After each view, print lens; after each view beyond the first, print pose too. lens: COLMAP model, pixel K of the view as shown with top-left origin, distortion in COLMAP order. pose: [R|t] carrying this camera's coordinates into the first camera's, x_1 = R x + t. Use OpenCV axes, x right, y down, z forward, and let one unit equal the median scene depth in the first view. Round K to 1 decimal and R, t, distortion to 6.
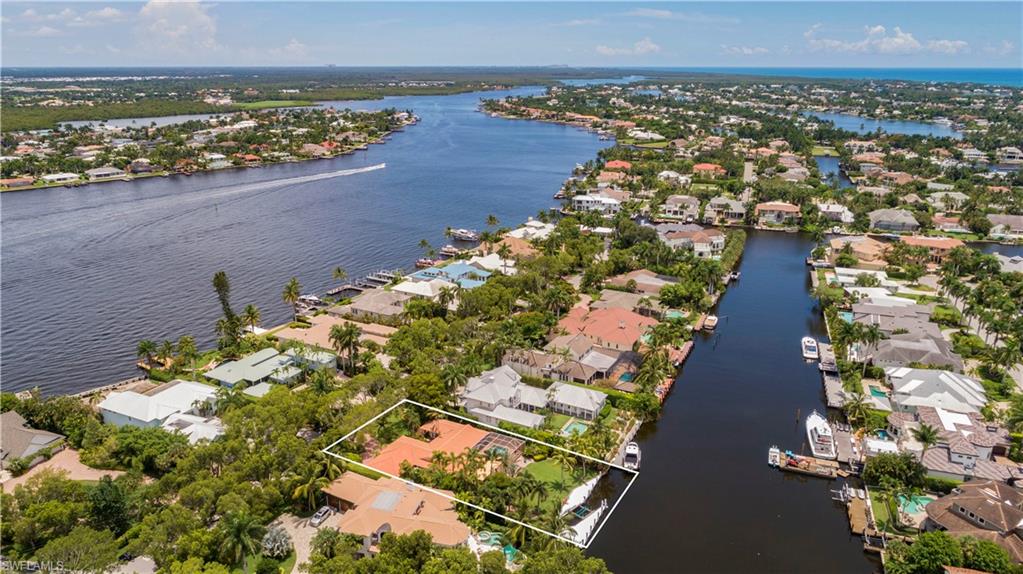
lens RADIAL K [[699.7, 0, 513.8], [0, 699.7, 288.8], [0, 0, 1]] dist [-0.001169, -0.000409]
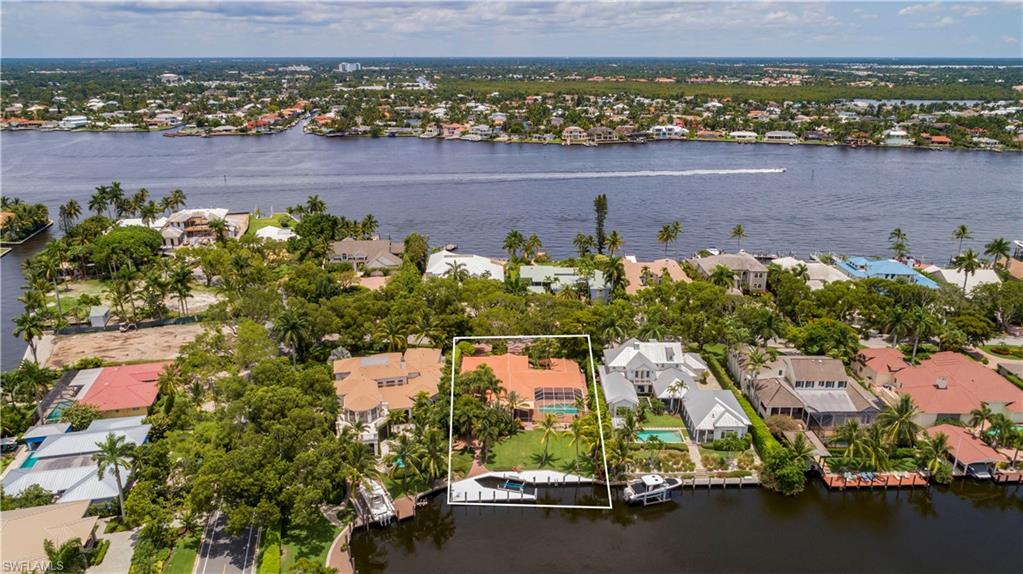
lens RADIAL K [[699.7, 0, 517.5], [0, 699.7, 287.4], [0, 0, 1]] dist [-0.001169, -0.000409]
pose [[0.474583, 0.277839, -0.835211, 0.460184], [-0.269430, 0.949184, 0.162658, -0.027628], [0.837961, 0.147836, 0.525324, 0.331436]]
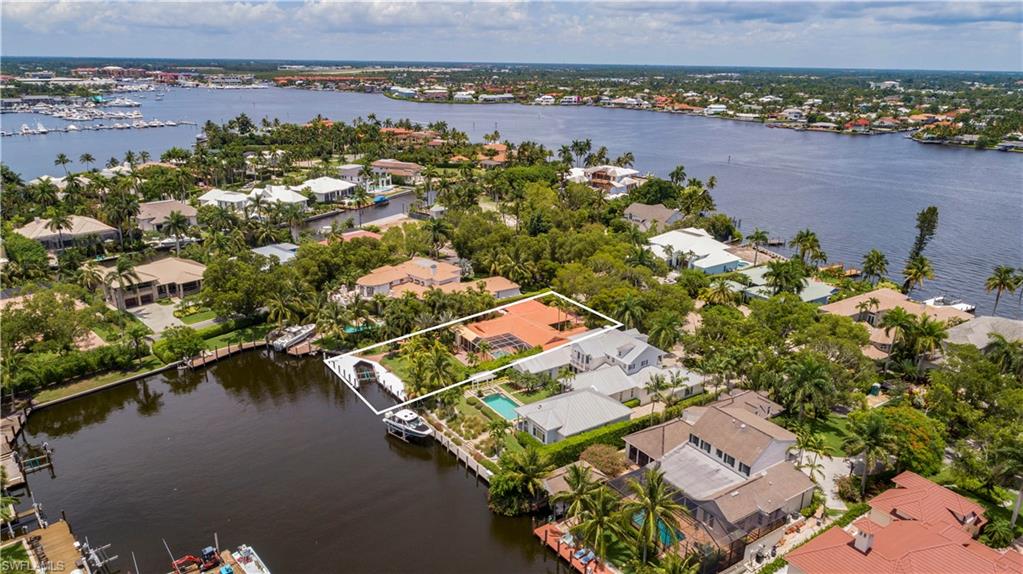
lens RADIAL K [[699.7, 0, 512.6], [0, 699.7, 284.0], [0, 0, 1]] dist [-0.001169, -0.000409]
pose [[-0.467042, 0.261791, -0.844593, 0.471273], [-0.286342, 0.858921, 0.424573, -0.143468], [0.836588, 0.440136, -0.326190, 0.884538]]
